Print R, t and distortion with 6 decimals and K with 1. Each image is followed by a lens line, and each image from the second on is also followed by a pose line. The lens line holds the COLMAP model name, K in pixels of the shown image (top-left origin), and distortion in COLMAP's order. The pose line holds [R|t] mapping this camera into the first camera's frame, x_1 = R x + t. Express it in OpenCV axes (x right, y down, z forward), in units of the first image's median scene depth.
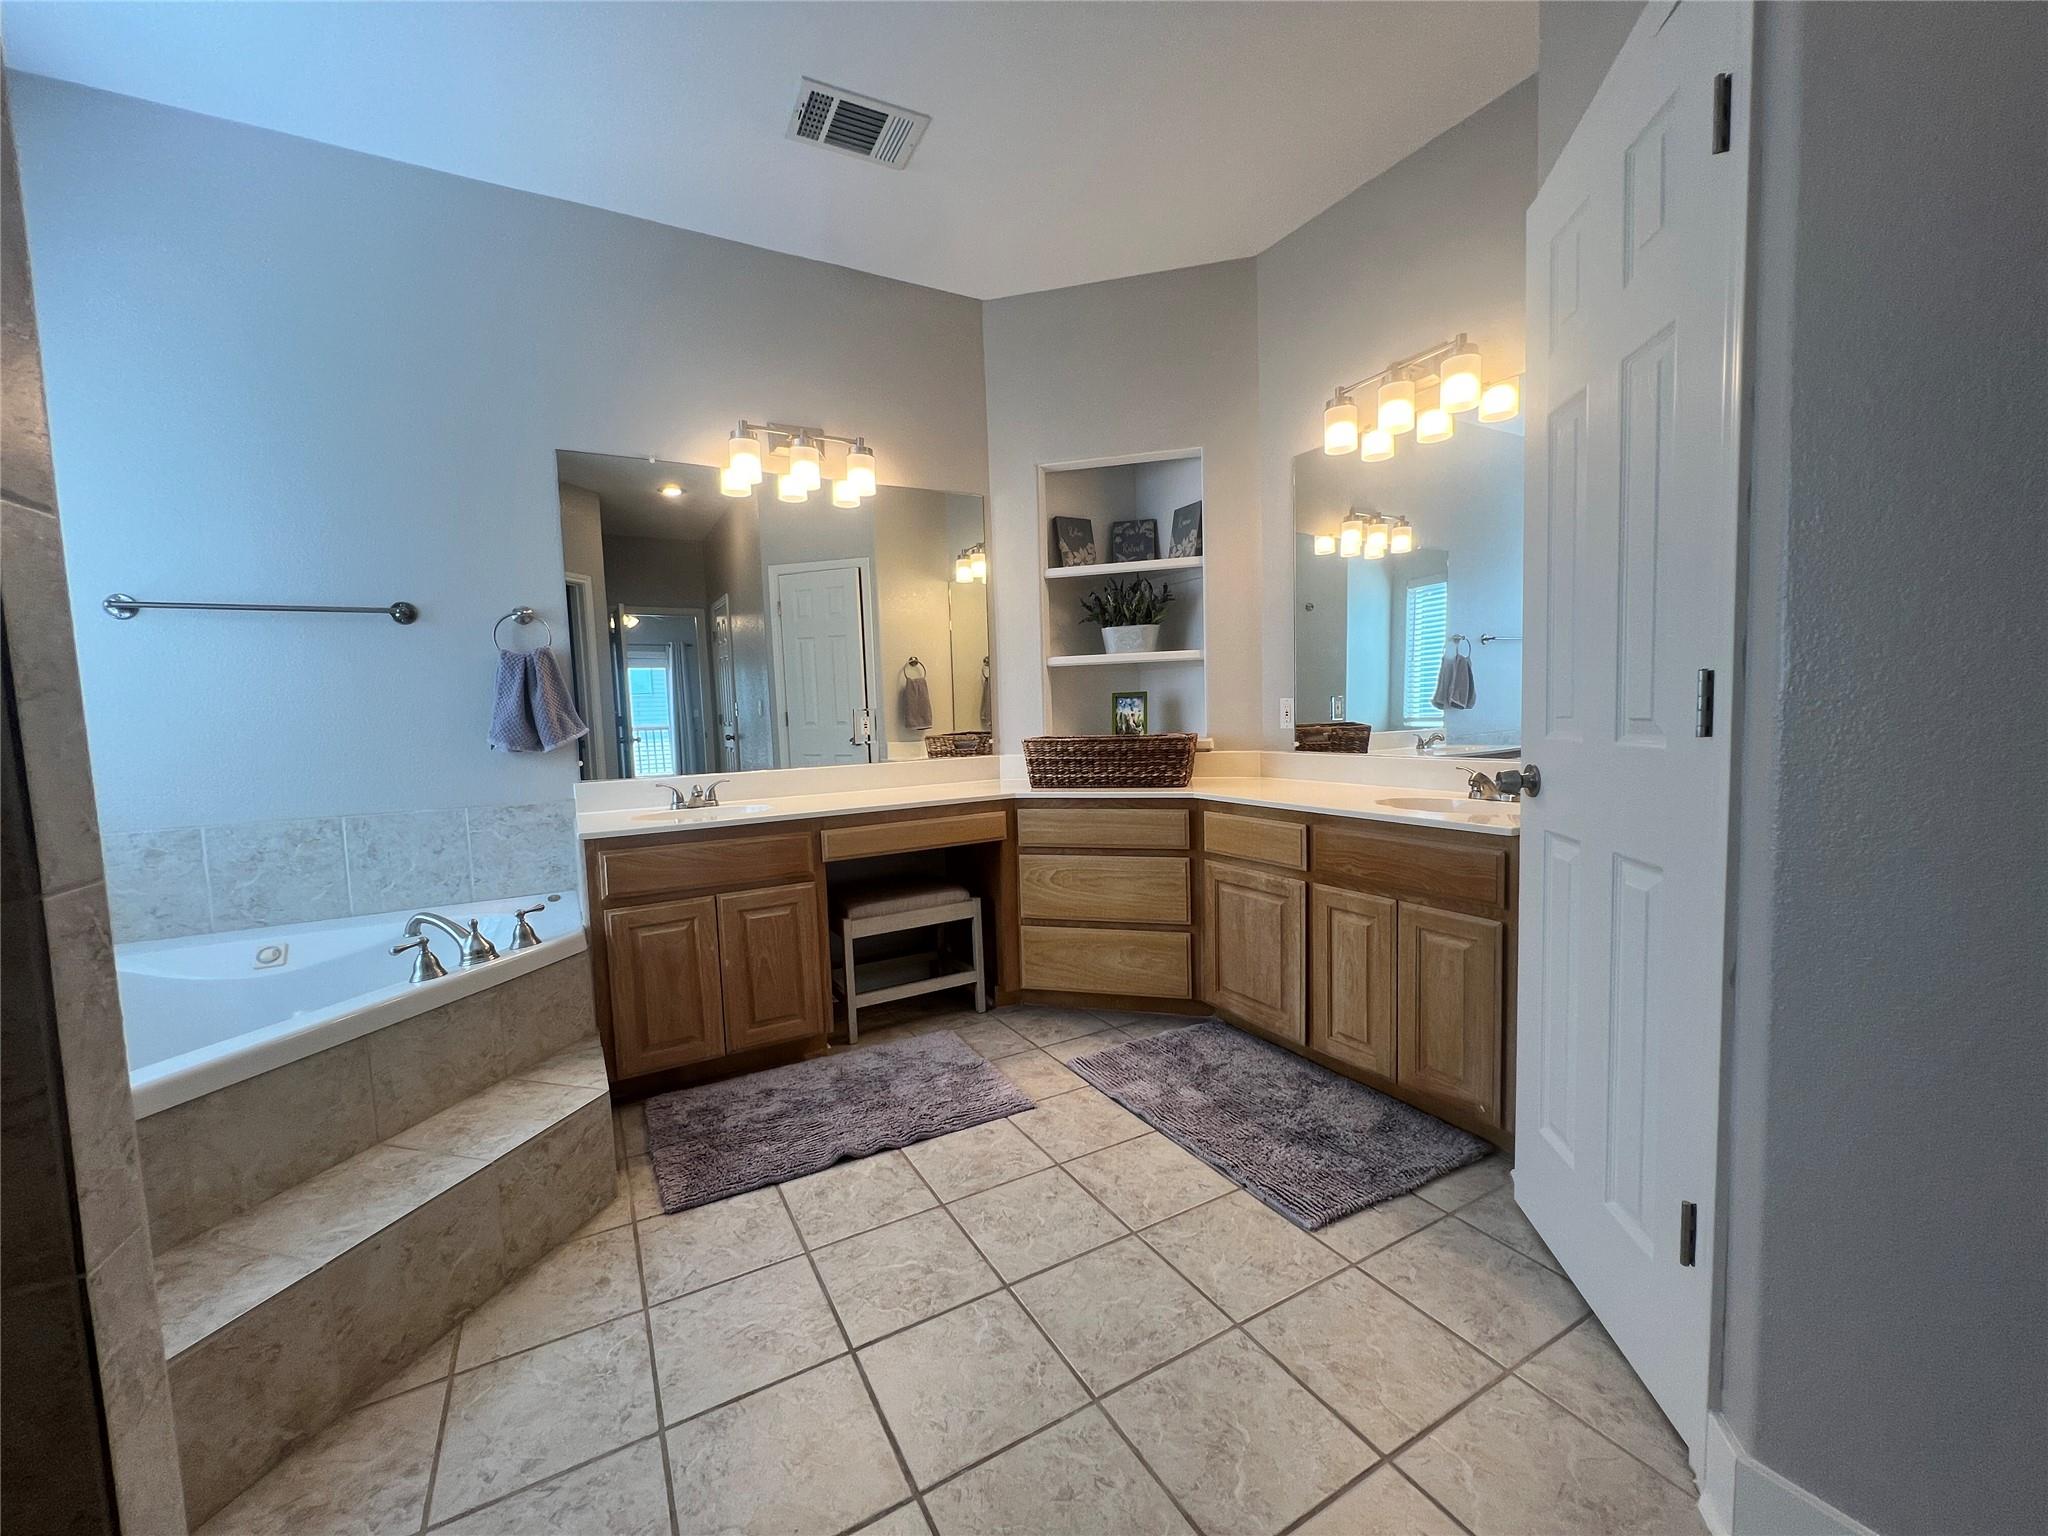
lens RADIAL K [[815.8, 0, 1018.0], [0, 815.8, 772.8], [0, 0, 1]] dist [-0.002469, 0.001278]
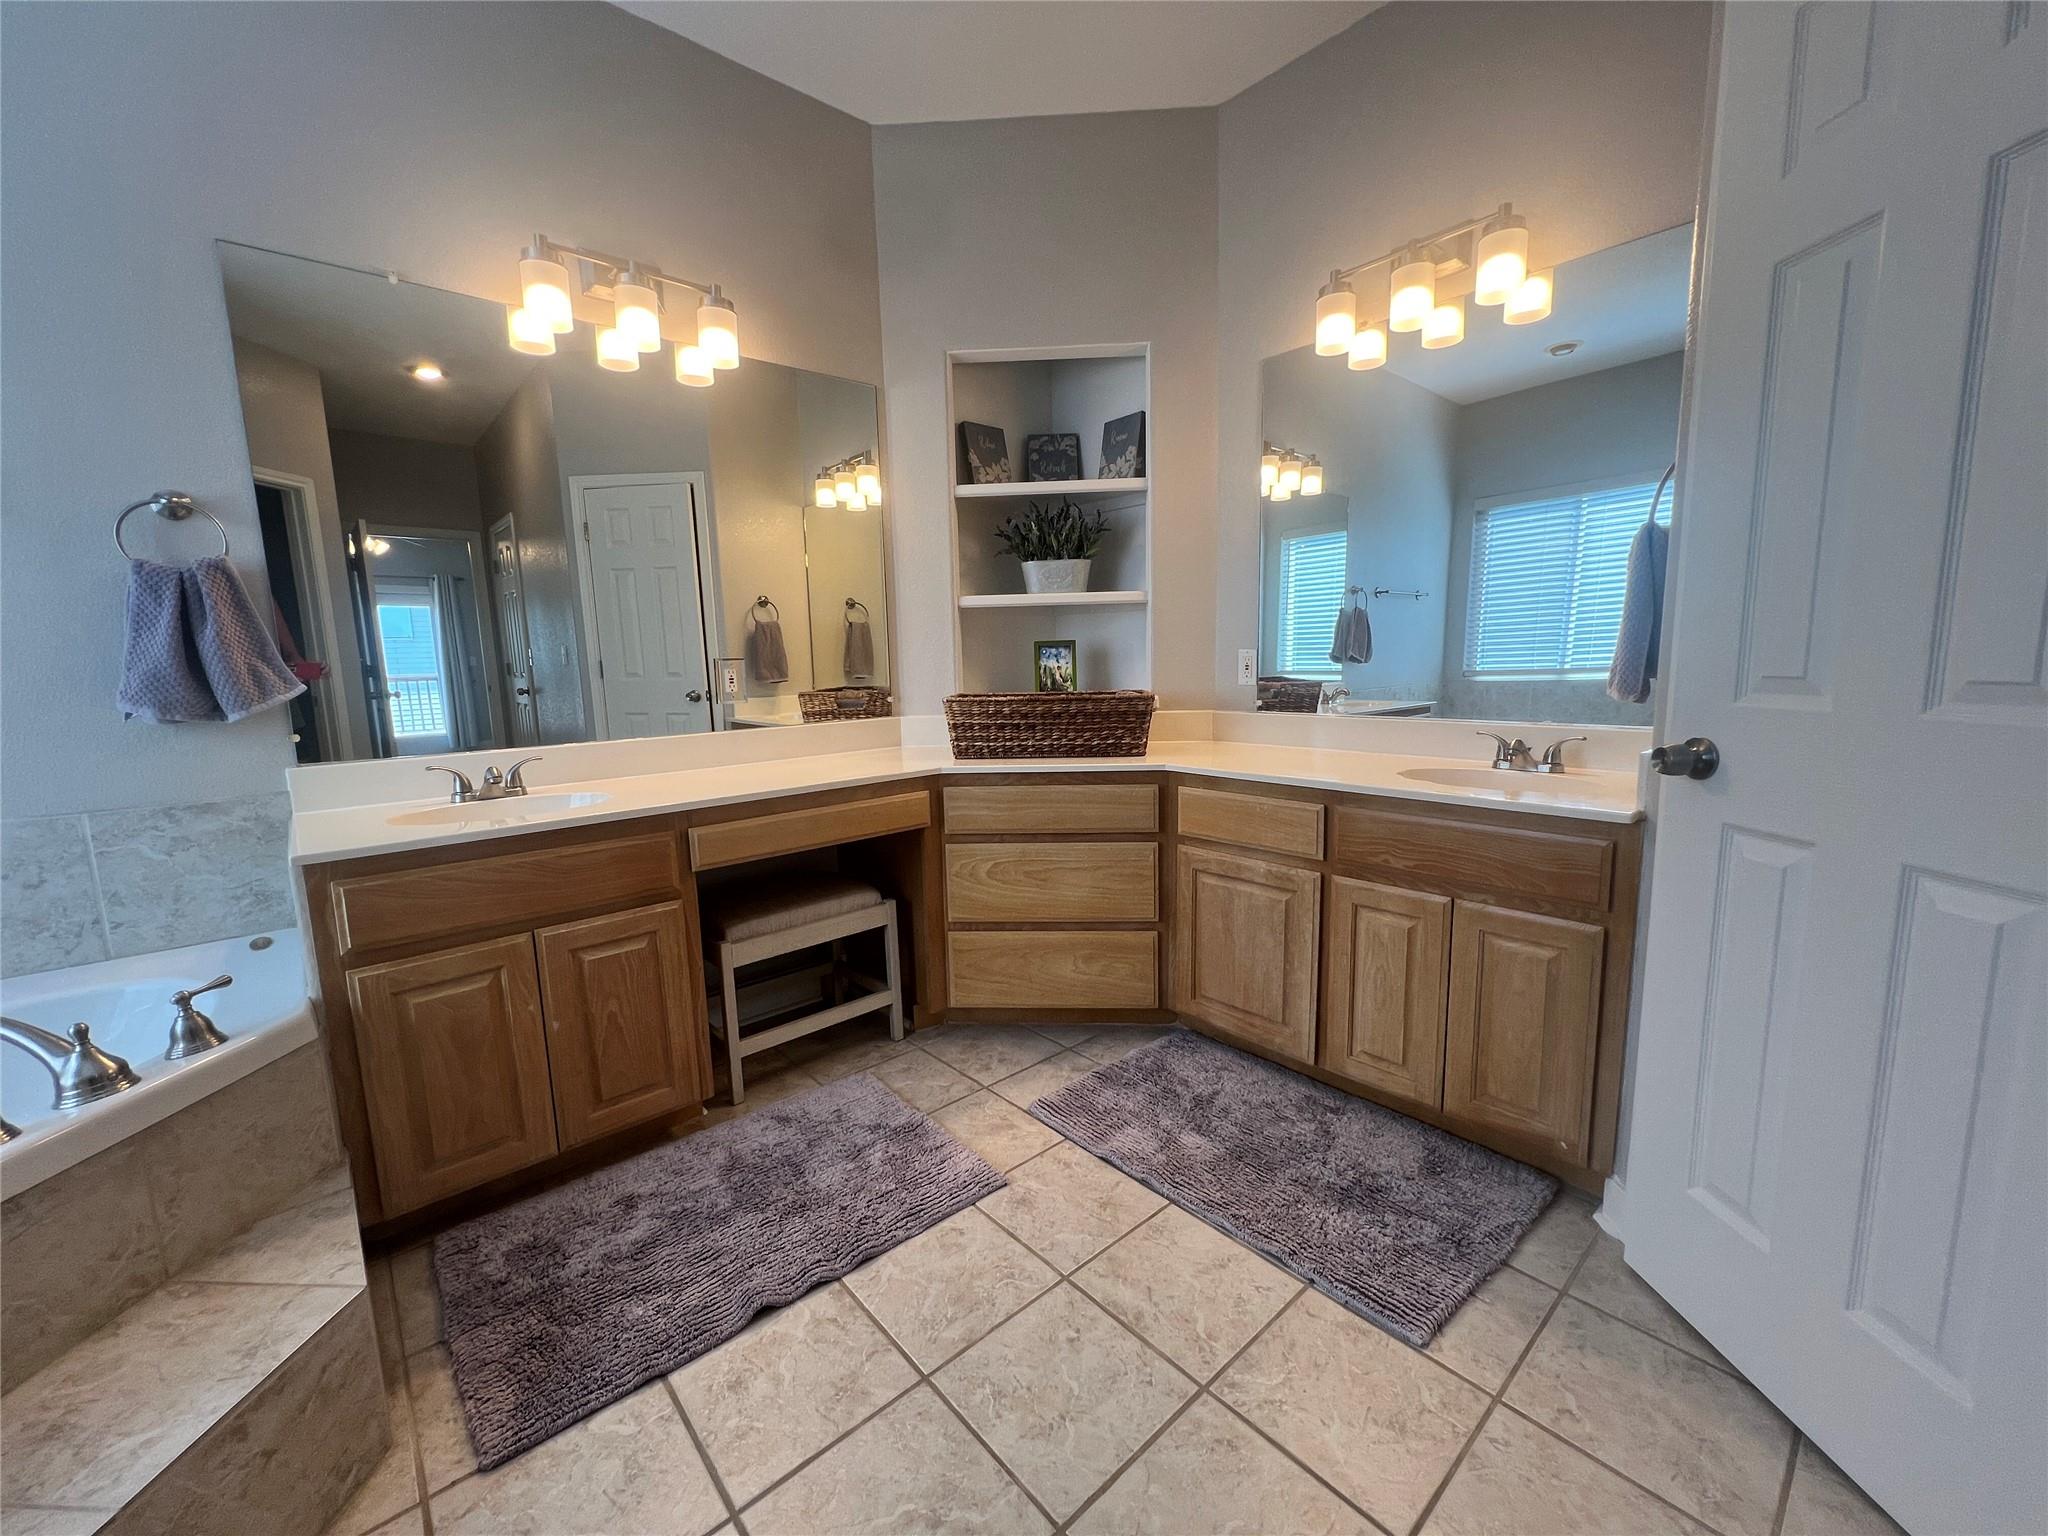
lens RADIAL K [[815.8, 0, 1018.0], [0, 815.8, 772.7], [0, 0, 1]] dist [-0.002469, 0.001278]
pose [[0.977602, -0.022167, 0.209292, -0.114659], [0.009679, 0.998121, 0.060504, -0.020376], [-0.210239, -0.057123, 0.975980, 0.257748]]
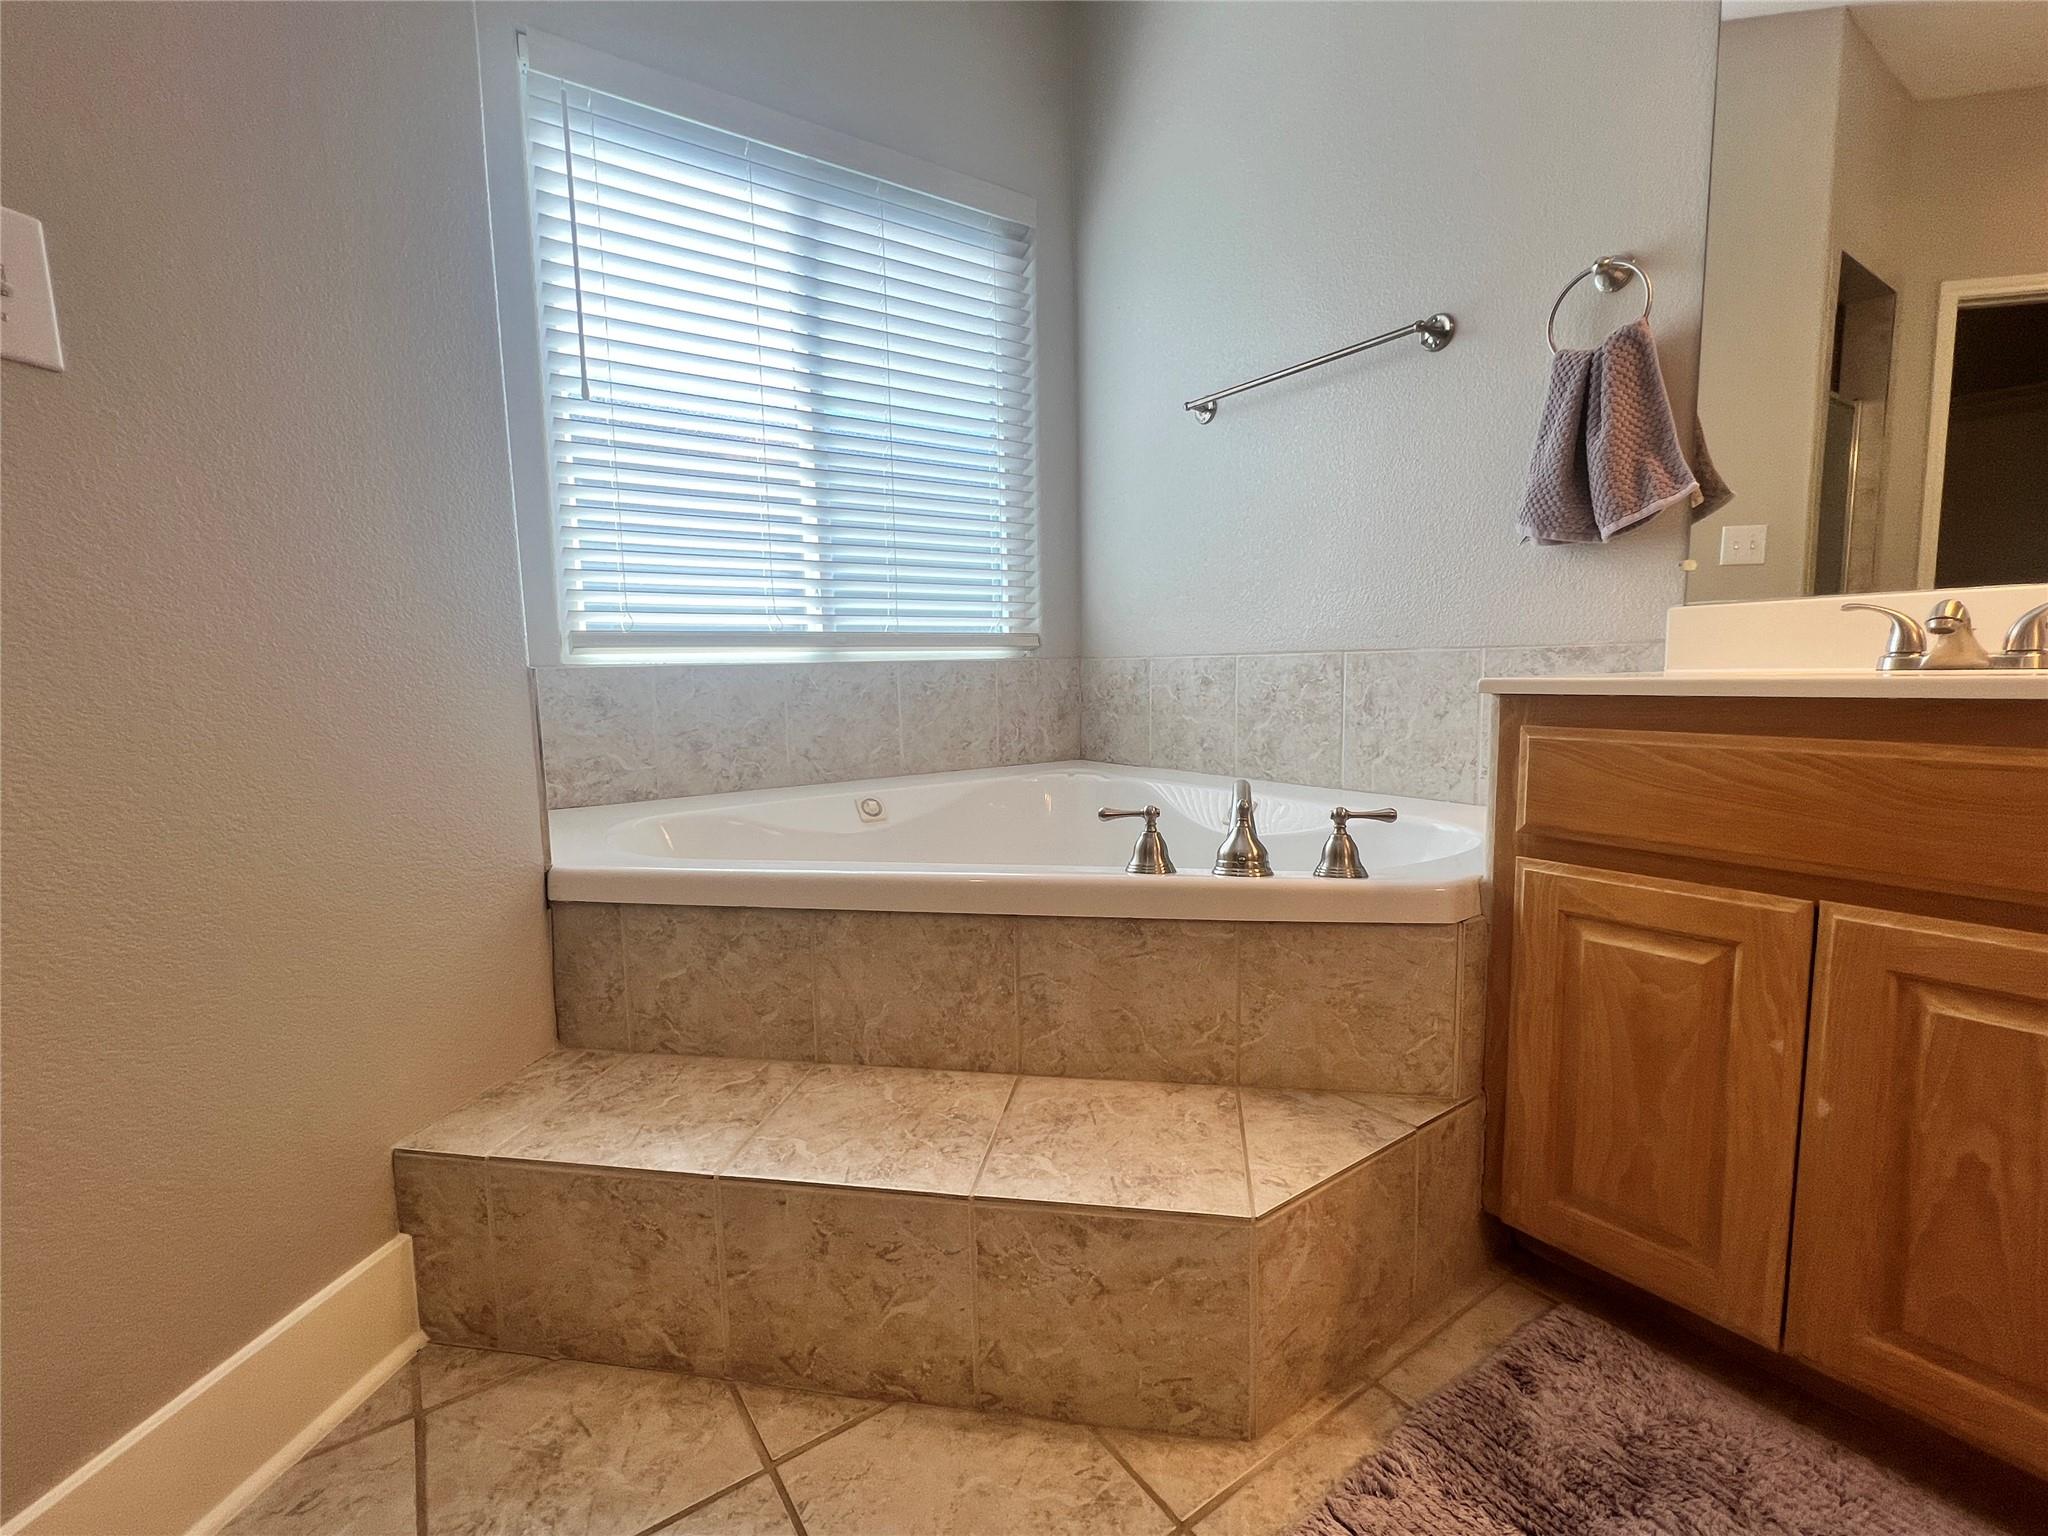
lens RADIAL K [[907.0, 0, 1028.6], [0, 907.0, 772.8], [0, 0, 1]] dist [-0.002313, 0.000167]
pose [[0.104892, 0.145284, -0.983814, -0.045228], [-0.061373, 0.988331, 0.139408, 0.066172], [0.992588, 0.045757, 0.112584, 0.639644]]
